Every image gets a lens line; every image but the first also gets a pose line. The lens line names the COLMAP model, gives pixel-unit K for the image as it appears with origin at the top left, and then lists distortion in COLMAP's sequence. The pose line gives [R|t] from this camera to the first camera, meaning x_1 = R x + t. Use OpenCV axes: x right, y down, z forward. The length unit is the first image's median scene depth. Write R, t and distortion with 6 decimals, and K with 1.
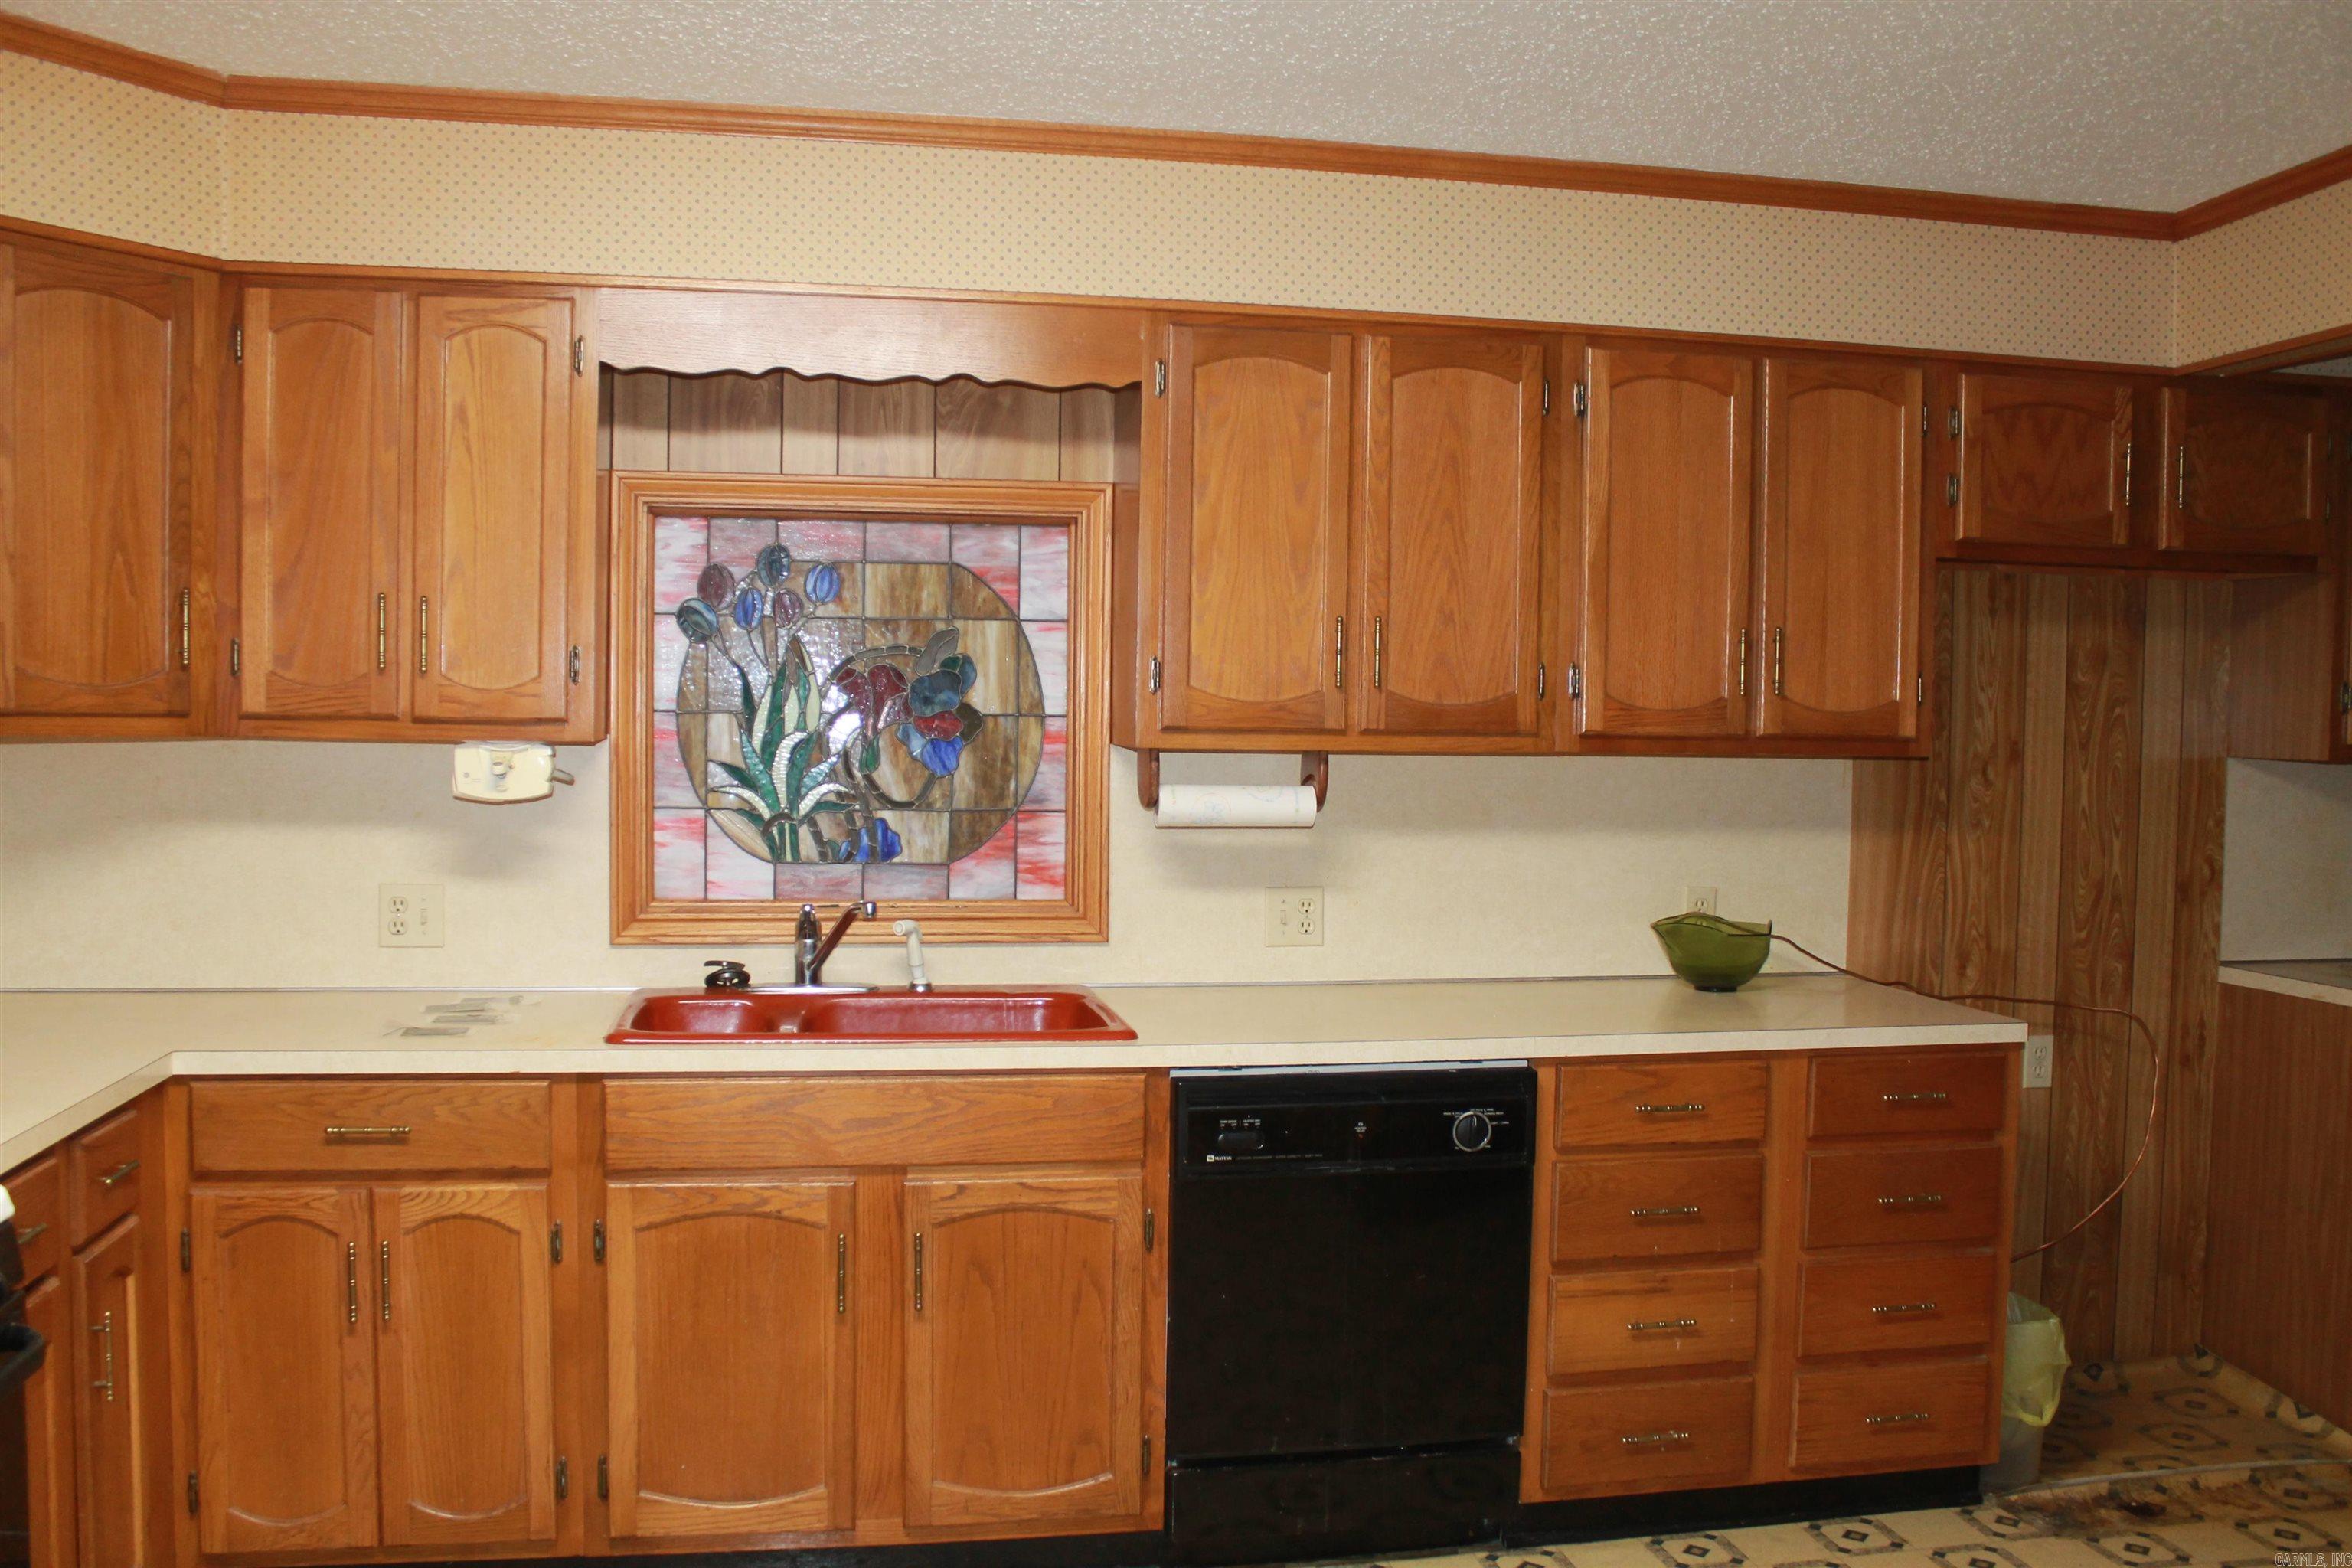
lens RADIAL K [[1979.2, 0, 1174.3], [0, 1979.2, 795.4], [0, 0, 1]] dist [-0.164723, 0.137608]
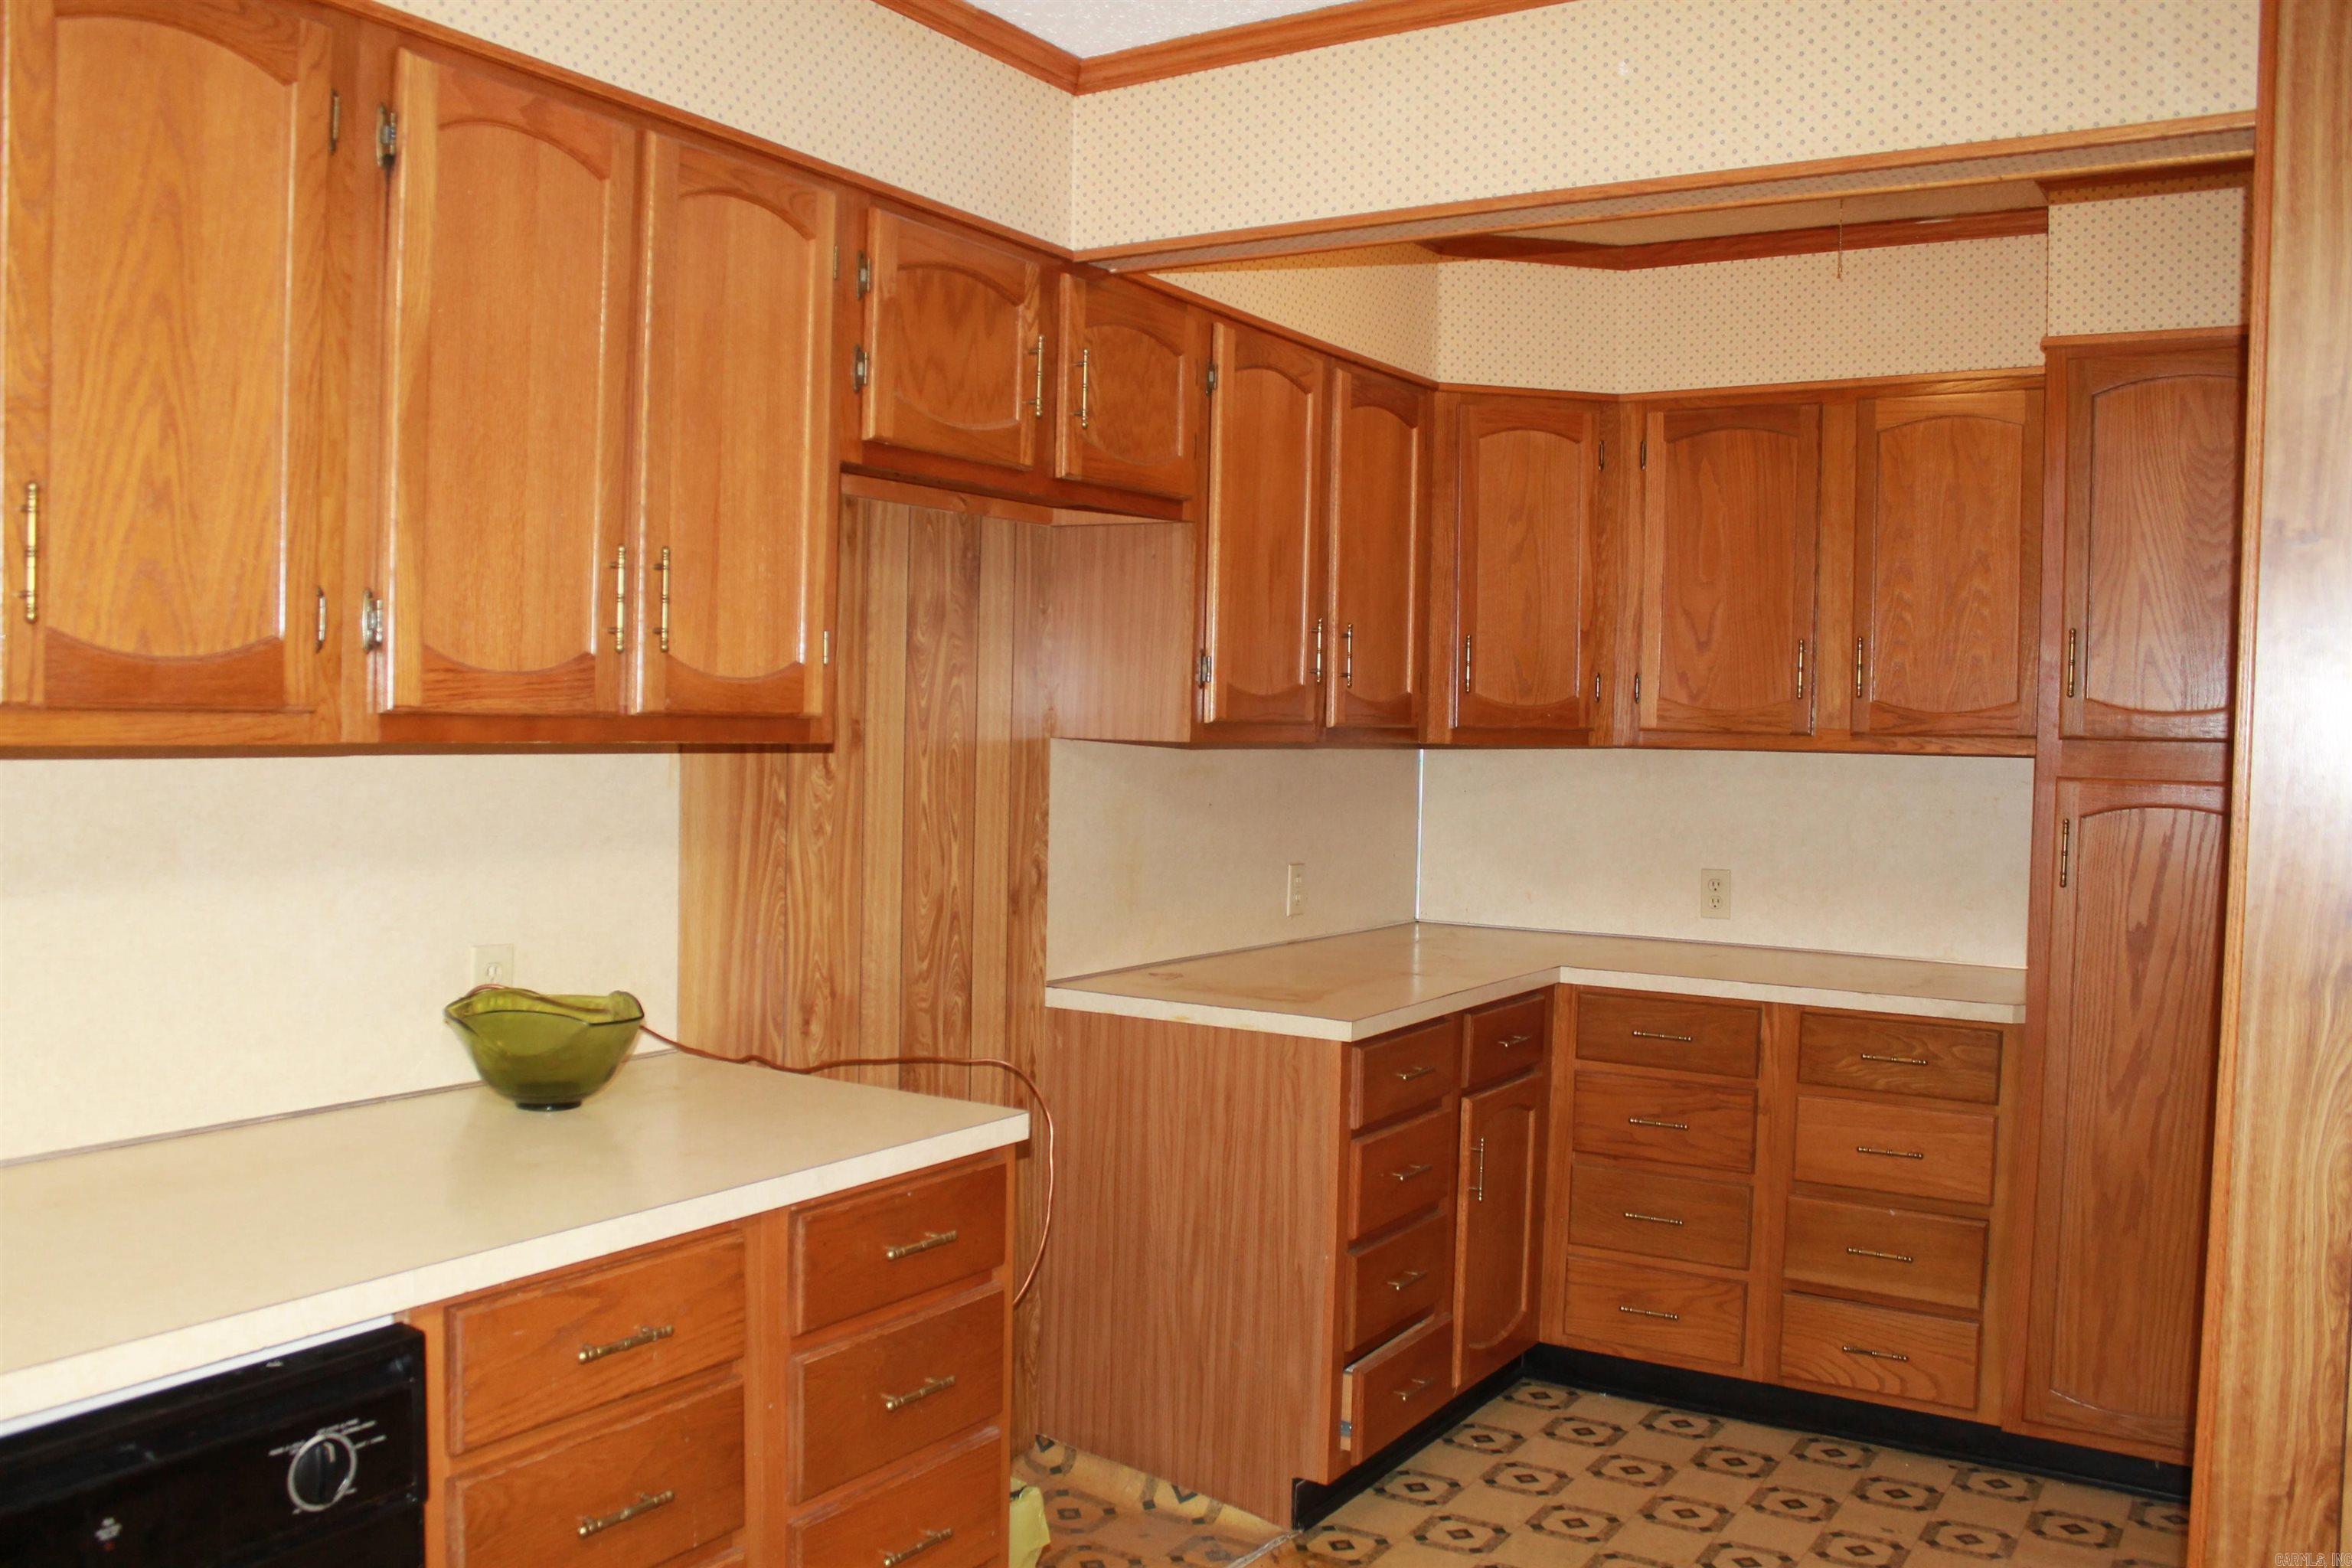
lens RADIAL K [[1979.2, 0, 1174.3], [0, 1979.2, 795.4], [0, 0, 1]] dist [-0.164723, 0.137608]
pose [[0.674210, -0.027082, 0.738043, -0.058928], [0.014445, 0.999620, 0.023485, -0.016577], [-0.738399, -0.005173, 0.674345, 0.441290]]
